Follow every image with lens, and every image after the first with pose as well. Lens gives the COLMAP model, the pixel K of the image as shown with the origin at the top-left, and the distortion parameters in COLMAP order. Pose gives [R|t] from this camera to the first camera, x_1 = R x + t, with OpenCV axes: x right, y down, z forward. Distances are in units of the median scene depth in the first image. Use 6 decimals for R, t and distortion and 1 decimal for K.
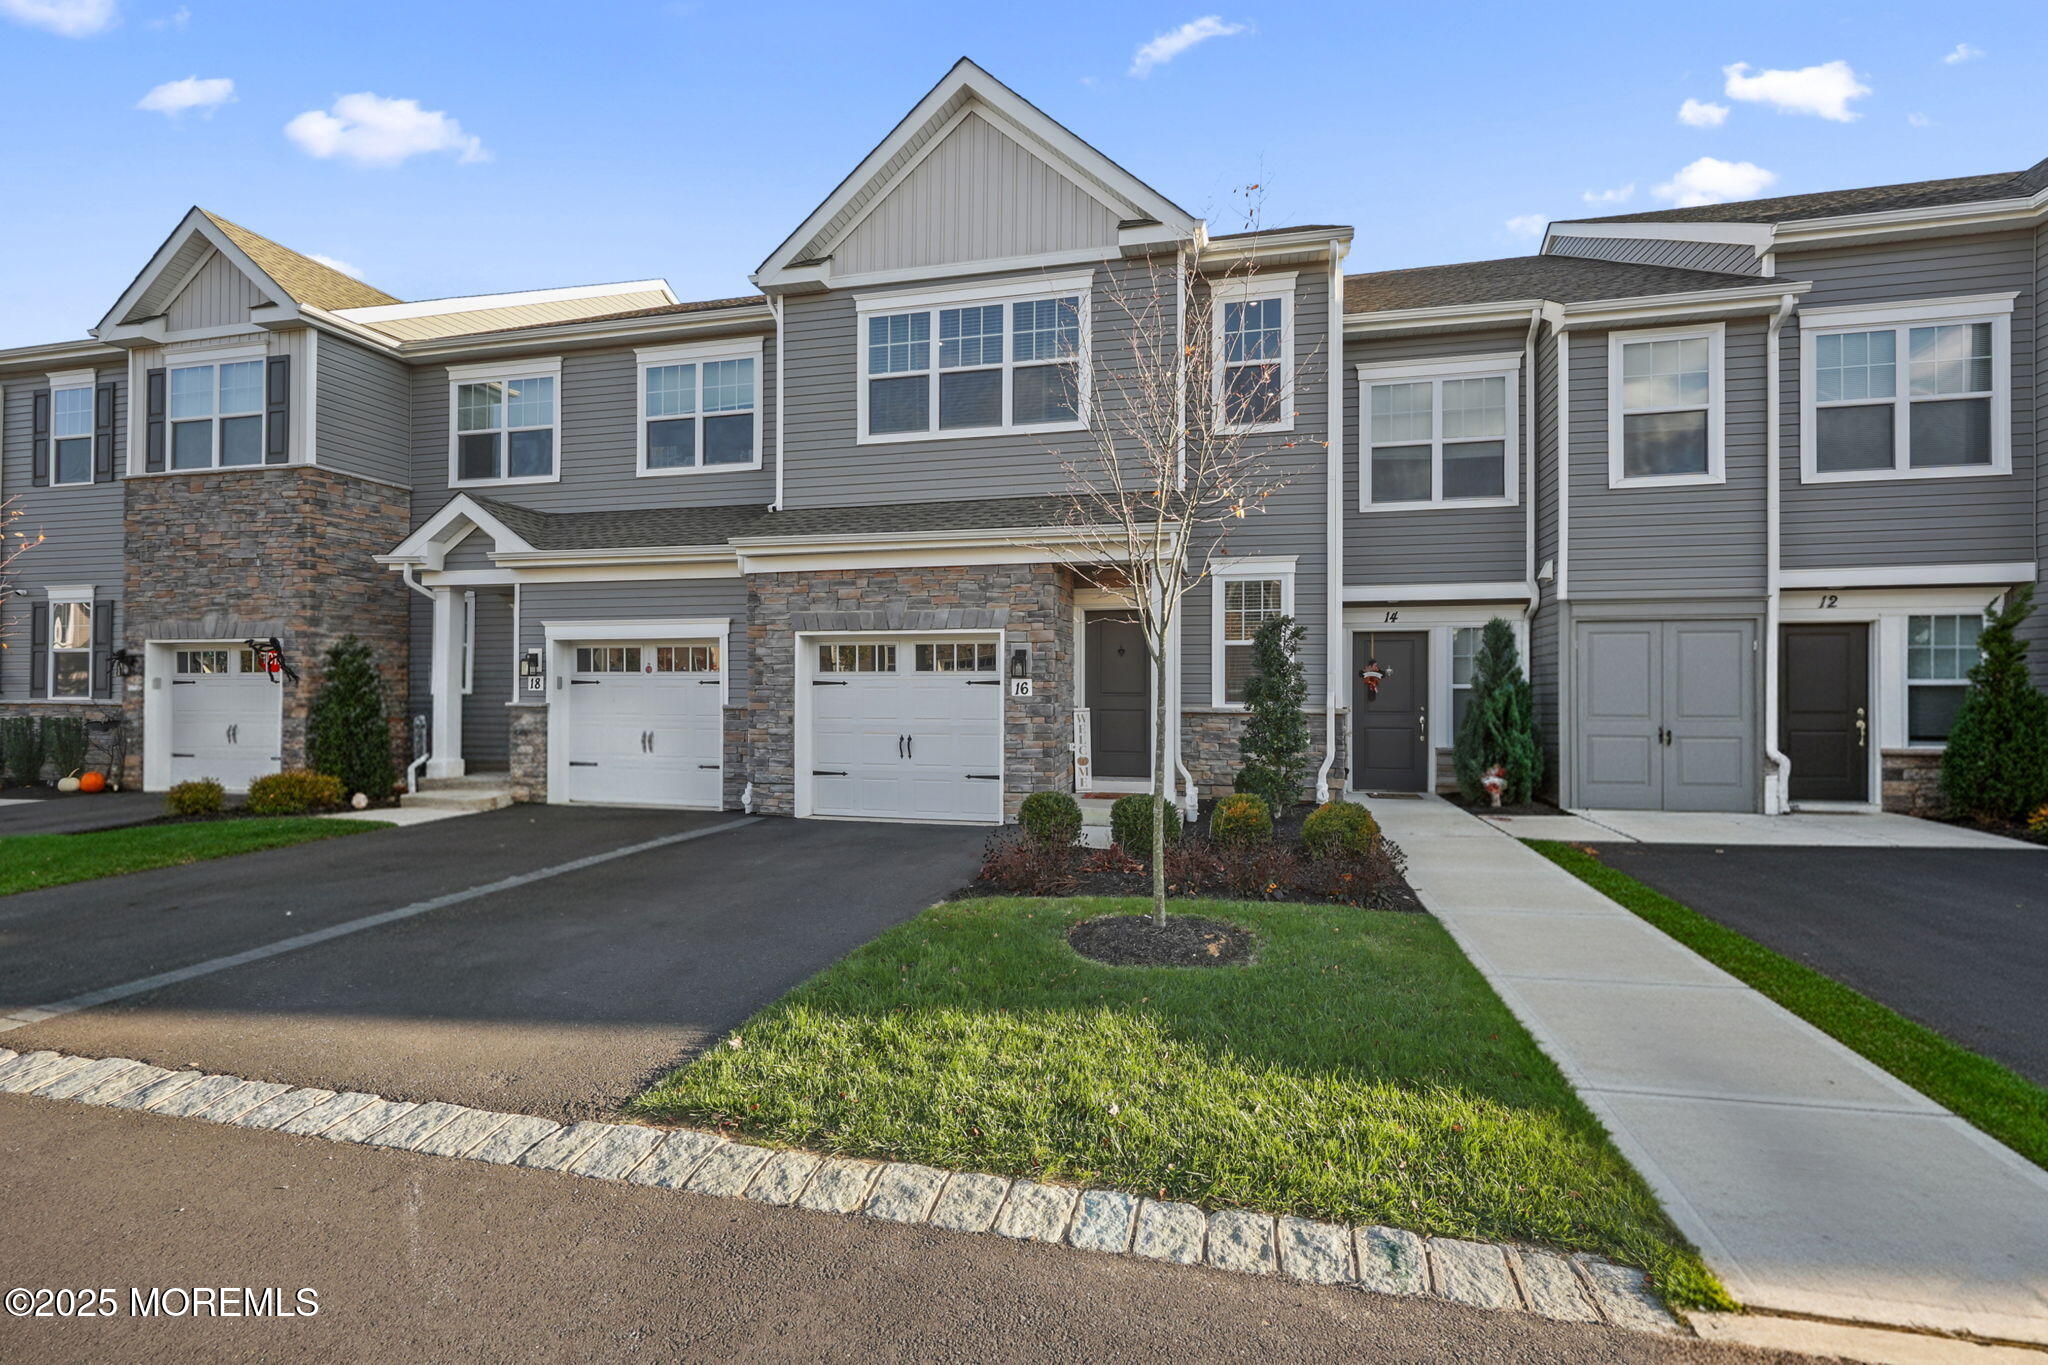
lens RADIAL K [[1139.2, 0, 1008.4], [0, 1139.2, 687.5], [0, 0, 1]] dist [-0.004937, 0.005766]
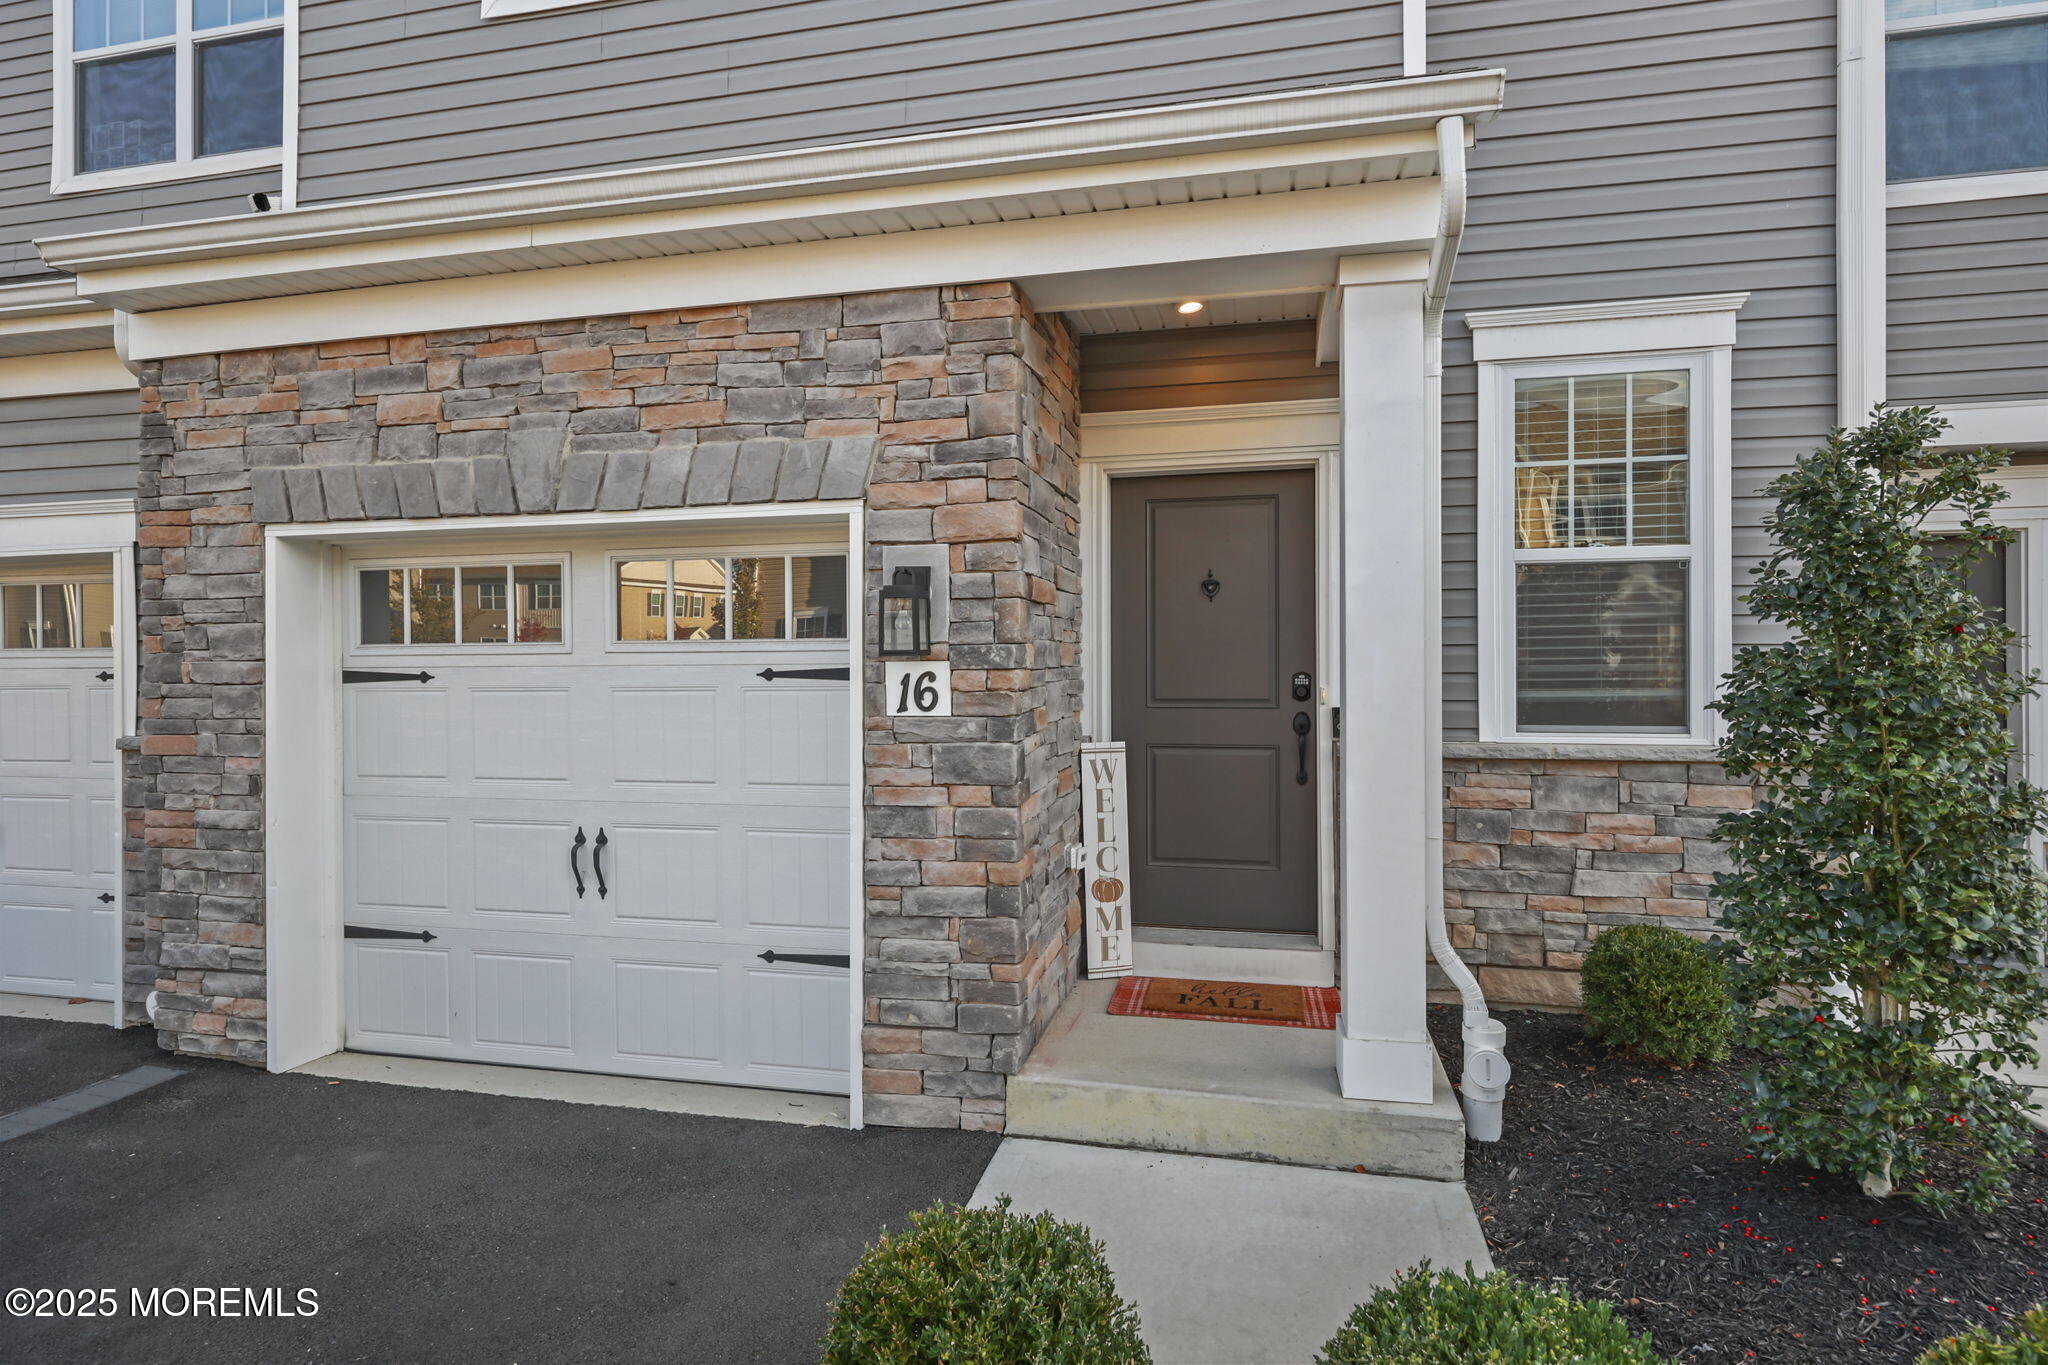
lens RADIAL K [[1139.2, 0, 1043.9], [0, 1139.2, 675.9], [0, 0, 1]] dist [-0.004937, 0.005766]
pose [[0.999323, -0.003945, 0.036581, 0.033275], [0.003982, 0.999992, -0.000943, -0.003056], [-0.036577, 0.001089, 0.999330, 0.657738]]
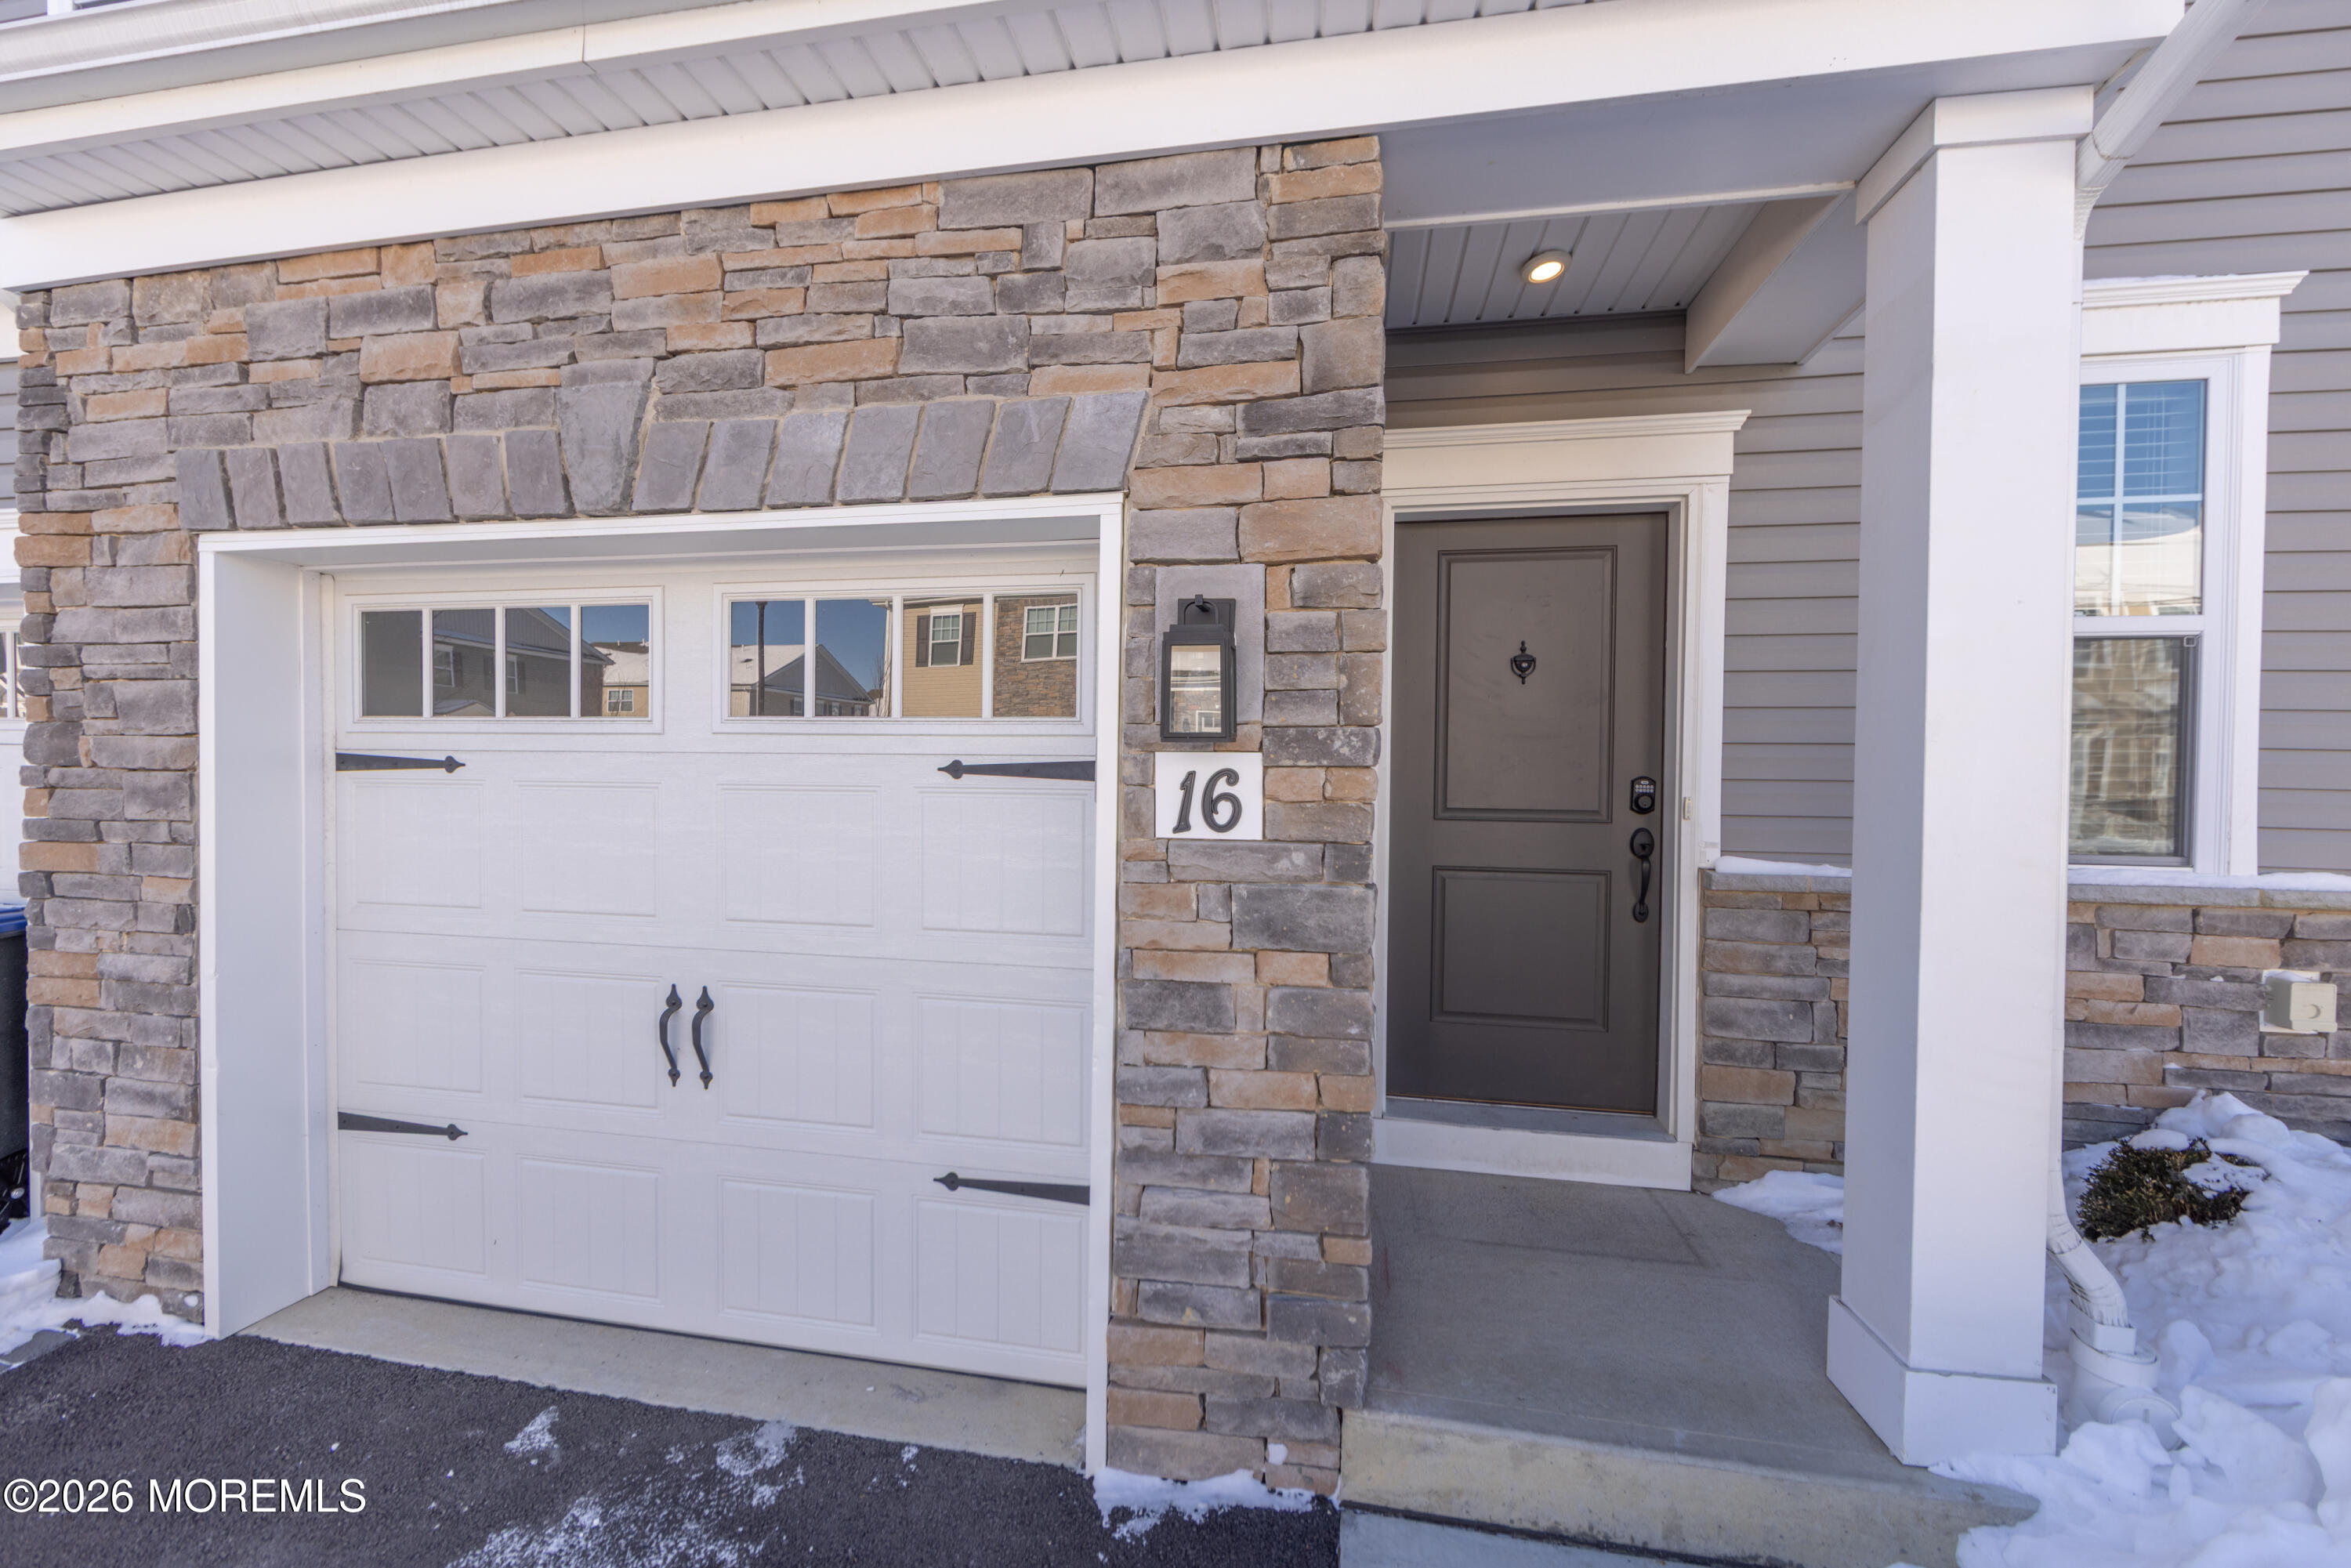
lens RADIAL K [[915.6, 0, 1174.9], [0, 915.6, 784.7], [0, 0, 1]] dist [-0.007575, 0.000785]
pose [[0.995613, 0.010991, 0.092914, -0.008027], [-0.012232, 0.999843, 0.012797, -0.003801], [-0.092759, -0.013877, 0.995592, 0.806854]]
